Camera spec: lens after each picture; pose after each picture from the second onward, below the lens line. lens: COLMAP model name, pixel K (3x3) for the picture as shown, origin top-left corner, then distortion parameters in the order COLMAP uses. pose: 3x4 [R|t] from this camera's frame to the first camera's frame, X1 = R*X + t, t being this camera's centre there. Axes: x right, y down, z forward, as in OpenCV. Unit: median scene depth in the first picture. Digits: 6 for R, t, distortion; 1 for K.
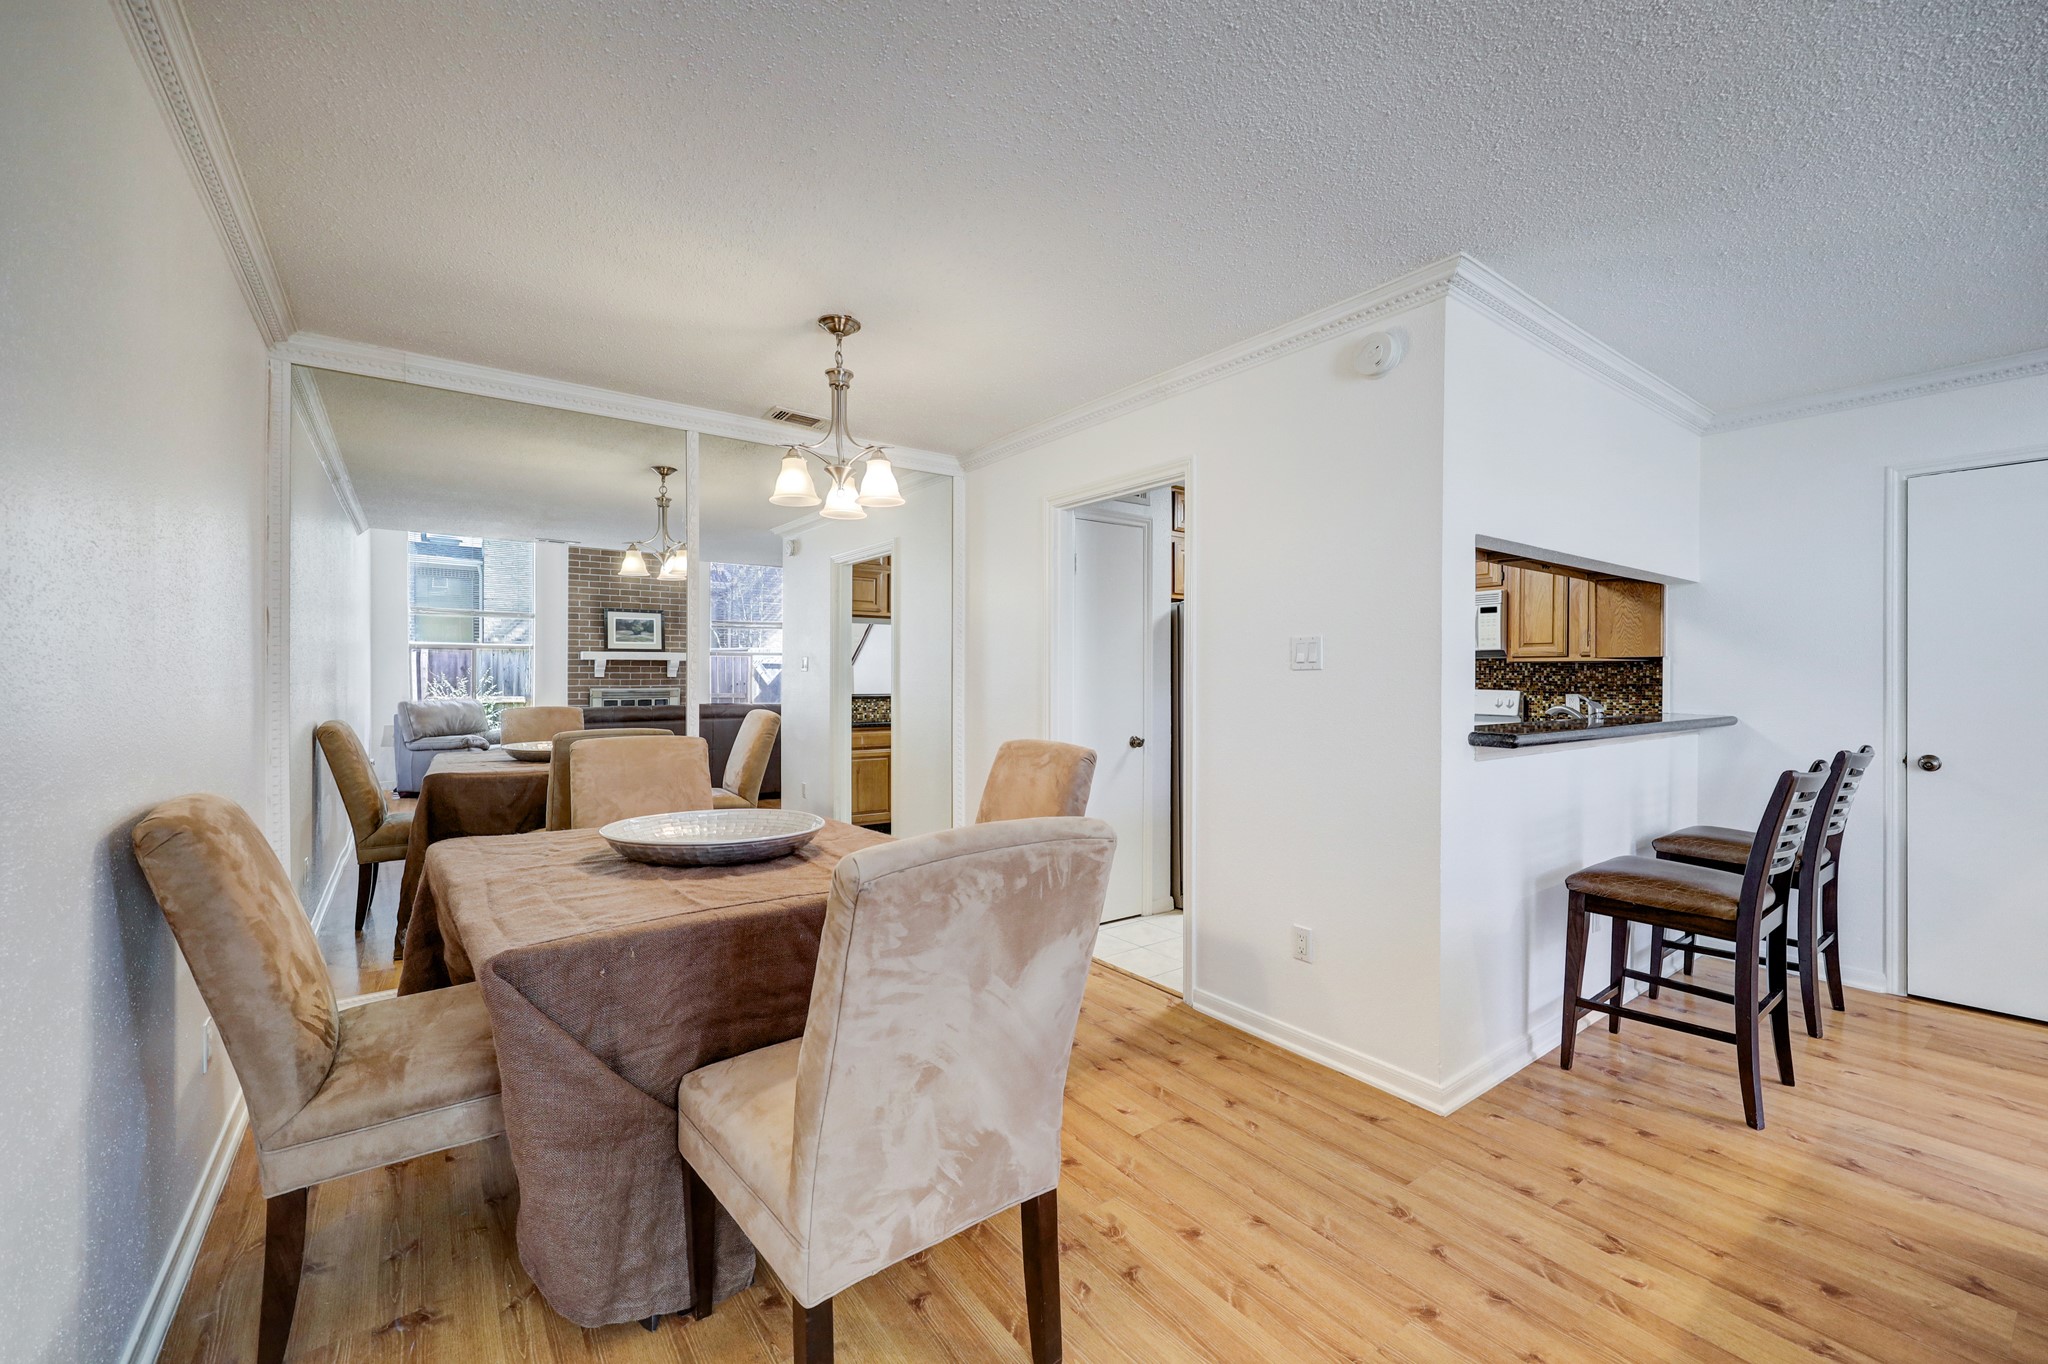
lens RADIAL K [[841.8, 0, 1014.4], [0, 841.8, 689.7], [0, 0, 1]] dist [-0.001768, -0.000052]
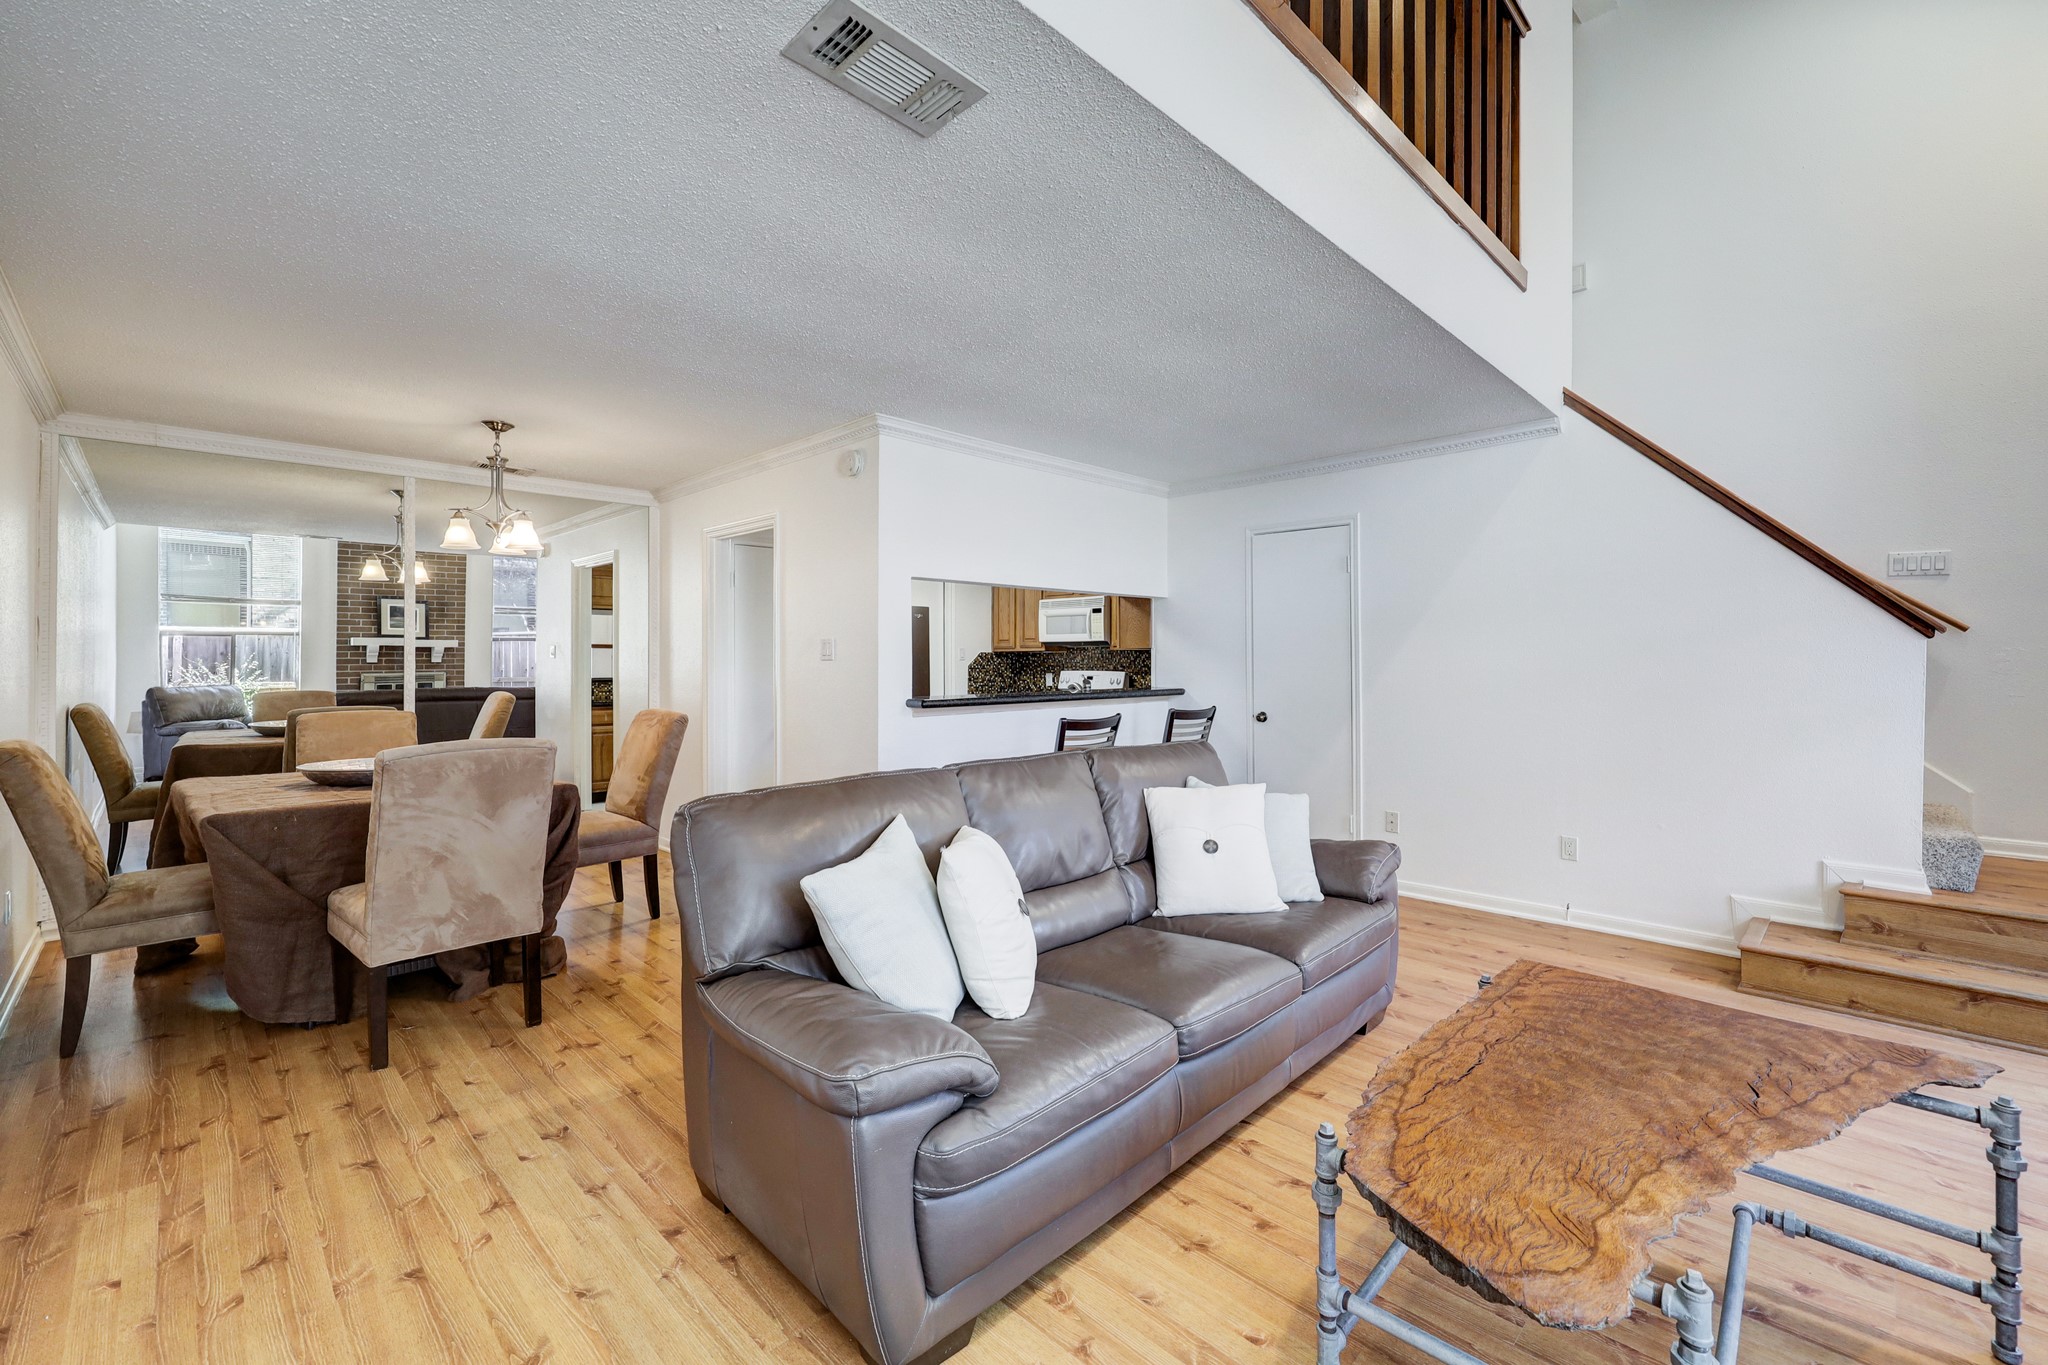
lens RADIAL K [[863.2, 0, 1016.9], [0, 863.2, 660.8], [0, 0, 1]] dist [-0.000435, 0.000481]
pose [[0.987471, -0.003706, 0.157758, 0.392937], [0.005525, 0.999923, -0.011090, -0.003099], [-0.157704, 0.011822, 0.987416, -0.544845]]
